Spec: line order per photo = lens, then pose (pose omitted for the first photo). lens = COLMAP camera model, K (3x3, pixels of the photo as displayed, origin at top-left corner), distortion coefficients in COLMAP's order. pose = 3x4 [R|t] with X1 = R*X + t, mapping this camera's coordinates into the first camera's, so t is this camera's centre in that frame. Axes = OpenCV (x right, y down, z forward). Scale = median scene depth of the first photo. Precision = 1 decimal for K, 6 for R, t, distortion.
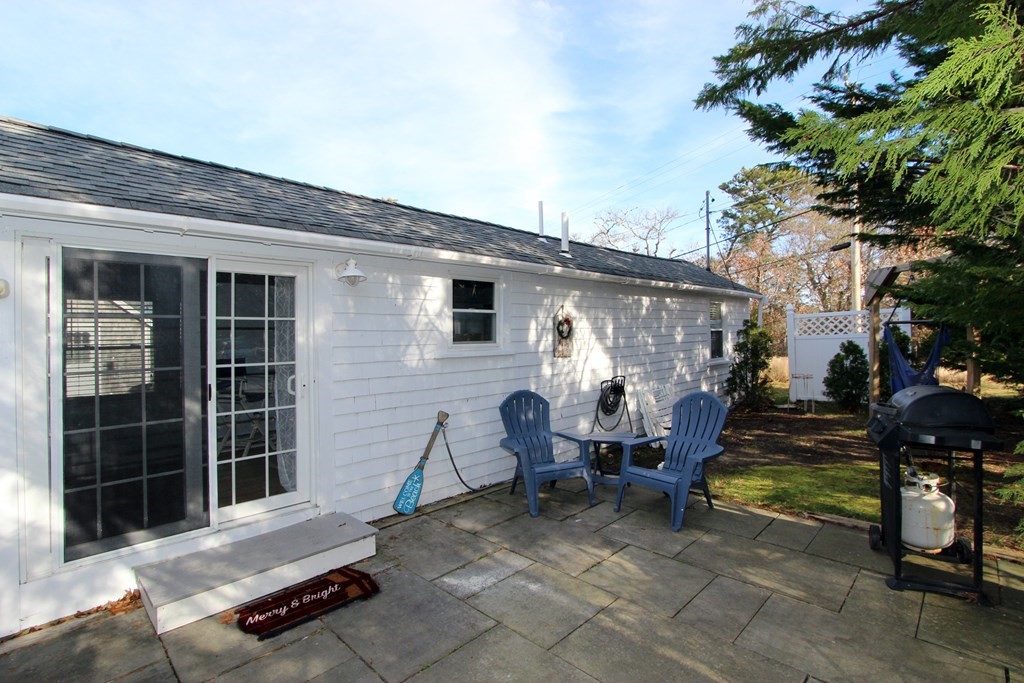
lens RADIAL K [[481.9, 0, 523.5], [0, 481.9, 338.1], [0, 0, 1]] dist [-0.018423, 0.000793]
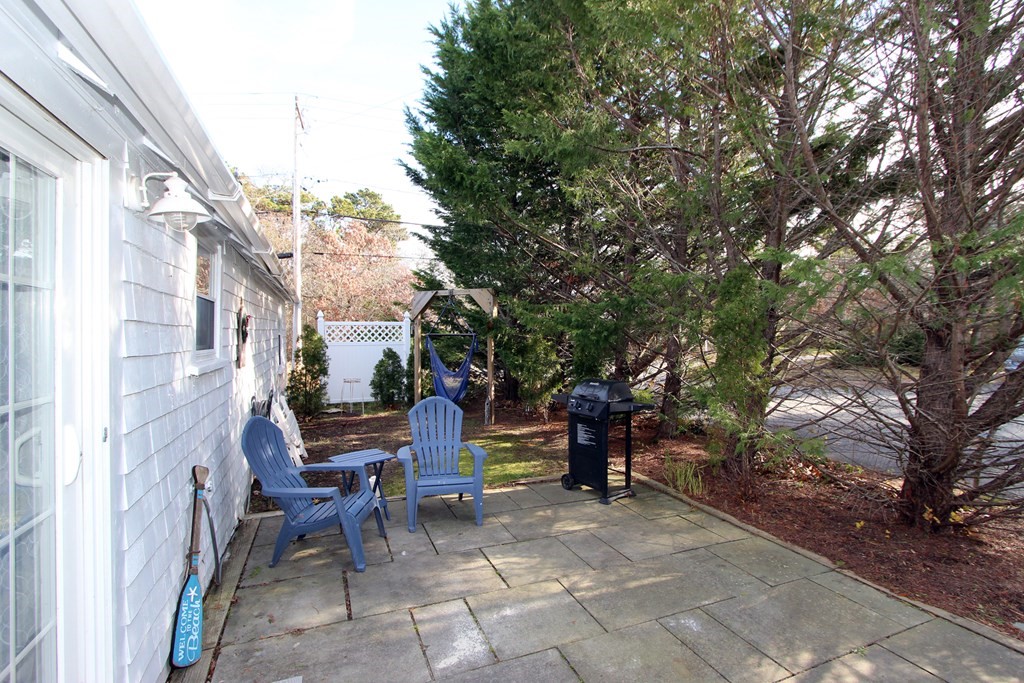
lens RADIAL K [[505.6, 0, 537.0], [0, 505.6, 350.5], [0, 0, 1]] dist [-0.019313, 0.001223]
pose [[0.335378, 0.007494, 0.942054, -0.717768], [-0.023366, 0.999727, 0.000366, 0.007237], [-0.941794, -0.022135, 0.335462, 0.511883]]
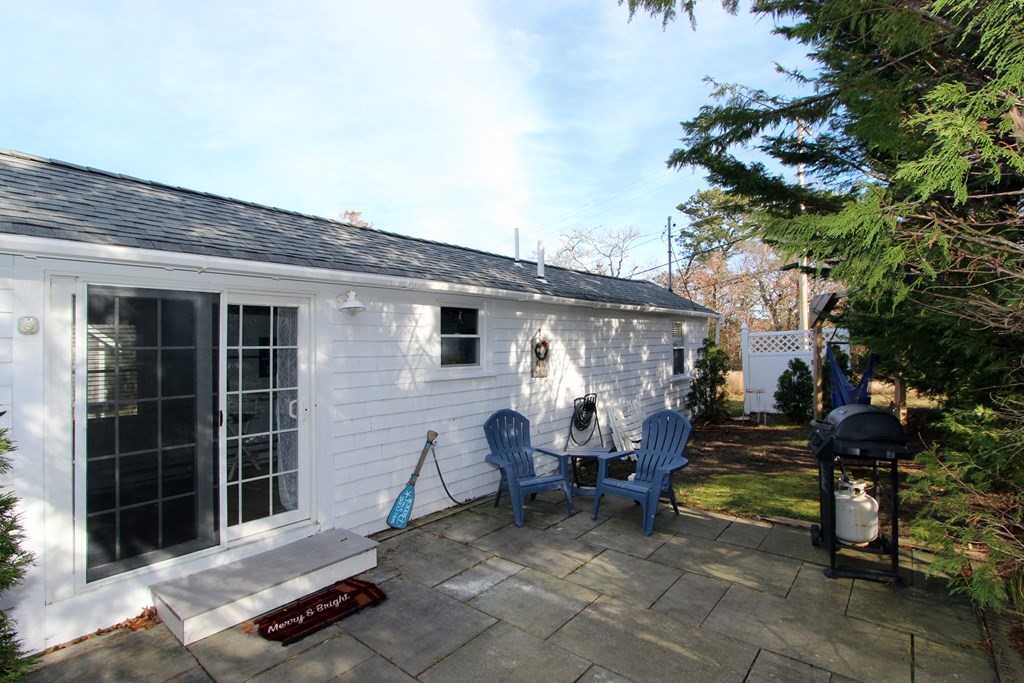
lens RADIAL K [[488.1, 0, 525.2], [0, 488.1, 345.1], [0, 0, 1]] dist [-0.020564, 0.002066]
pose [[0.996449, -0.000785, 0.084197, -0.062832], [0.001393, 0.999973, -0.007162, -0.035026], [-0.084189, 0.007254, 0.996423, -0.111569]]
